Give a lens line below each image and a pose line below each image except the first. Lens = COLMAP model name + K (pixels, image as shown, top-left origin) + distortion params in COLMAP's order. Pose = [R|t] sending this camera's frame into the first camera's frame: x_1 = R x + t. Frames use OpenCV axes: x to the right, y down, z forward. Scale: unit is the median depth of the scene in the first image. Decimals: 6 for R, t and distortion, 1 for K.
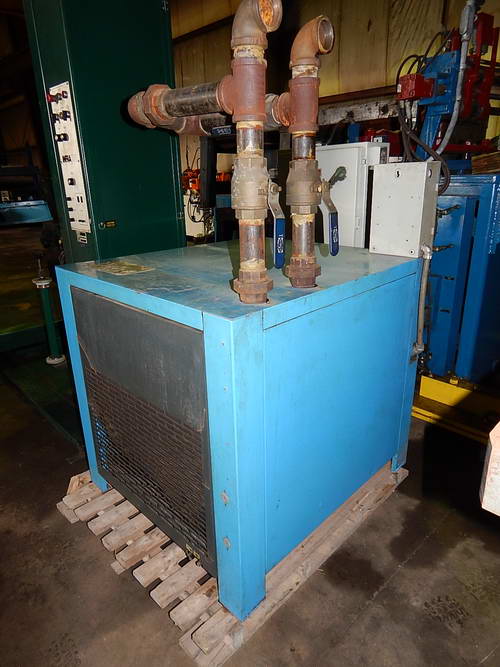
lens RADIAL K [[445.0, 0, 250.0], [0, 445.0, 333.5], [0, 0, 1]] dist [-0.002301, -0.000612]
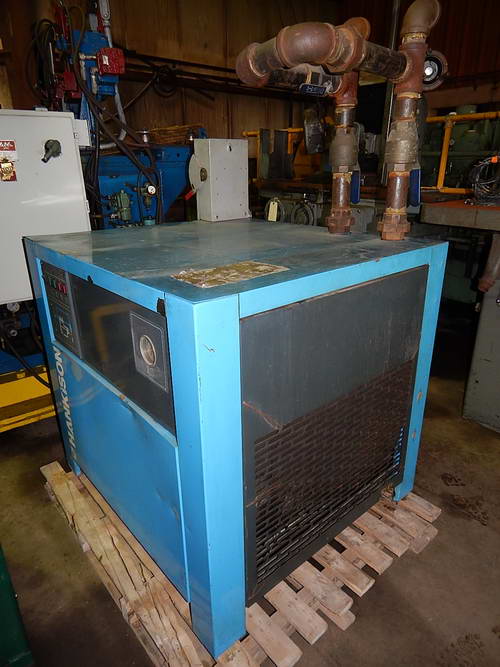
lens RADIAL K [[439.5, 0, 250.0], [0, 439.5, 333.5], [0, 0, 1]] dist [0.001060, -0.020509]
pose [[0.075839, -0.336397, 0.938662, -1.025993], [0.347169, 0.891380, 0.291403, -0.272897], [-0.934731, 0.303775, 0.184388, 0.994735]]
